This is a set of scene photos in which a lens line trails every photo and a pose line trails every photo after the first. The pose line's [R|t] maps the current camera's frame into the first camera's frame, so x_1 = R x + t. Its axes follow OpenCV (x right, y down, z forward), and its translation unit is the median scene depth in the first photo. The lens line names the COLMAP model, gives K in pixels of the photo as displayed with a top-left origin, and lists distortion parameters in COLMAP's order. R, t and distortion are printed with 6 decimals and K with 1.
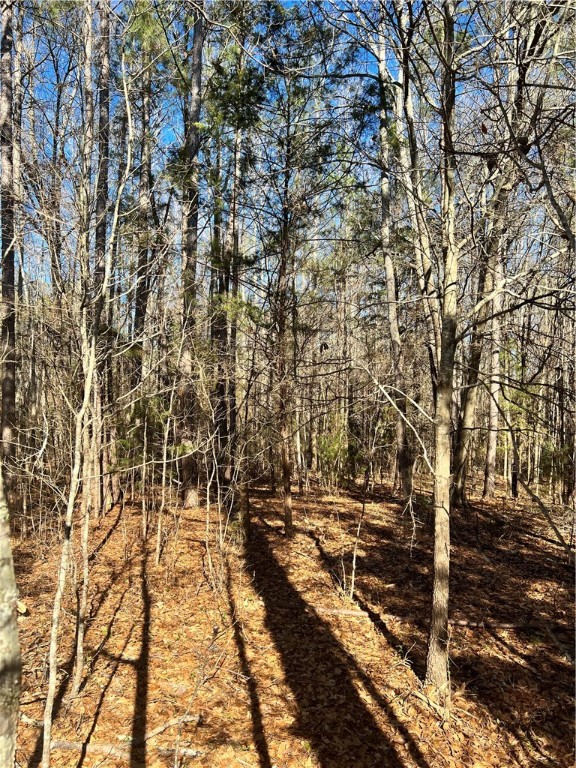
lens RADIAL K [[569.7, 0, 285.0], [0, 569.7, 384.9], [0, 0, 1]] dist [0.040642, -0.041087]
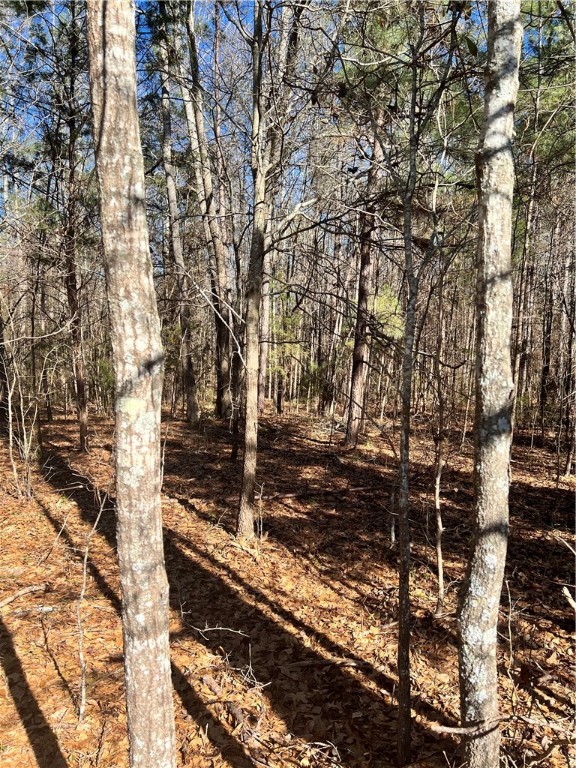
lens RADIAL K [[569.7, 0, 290.0], [0, 569.7, 383.7], [0, 0, 1]] dist [0.040642, -0.041087]
pose [[0.917452, -0.029685, 0.396737, -0.103538], [-0.017324, 0.993286, 0.114381, 0.045634], [-0.397469, -0.111812, 0.910778, -0.096289]]
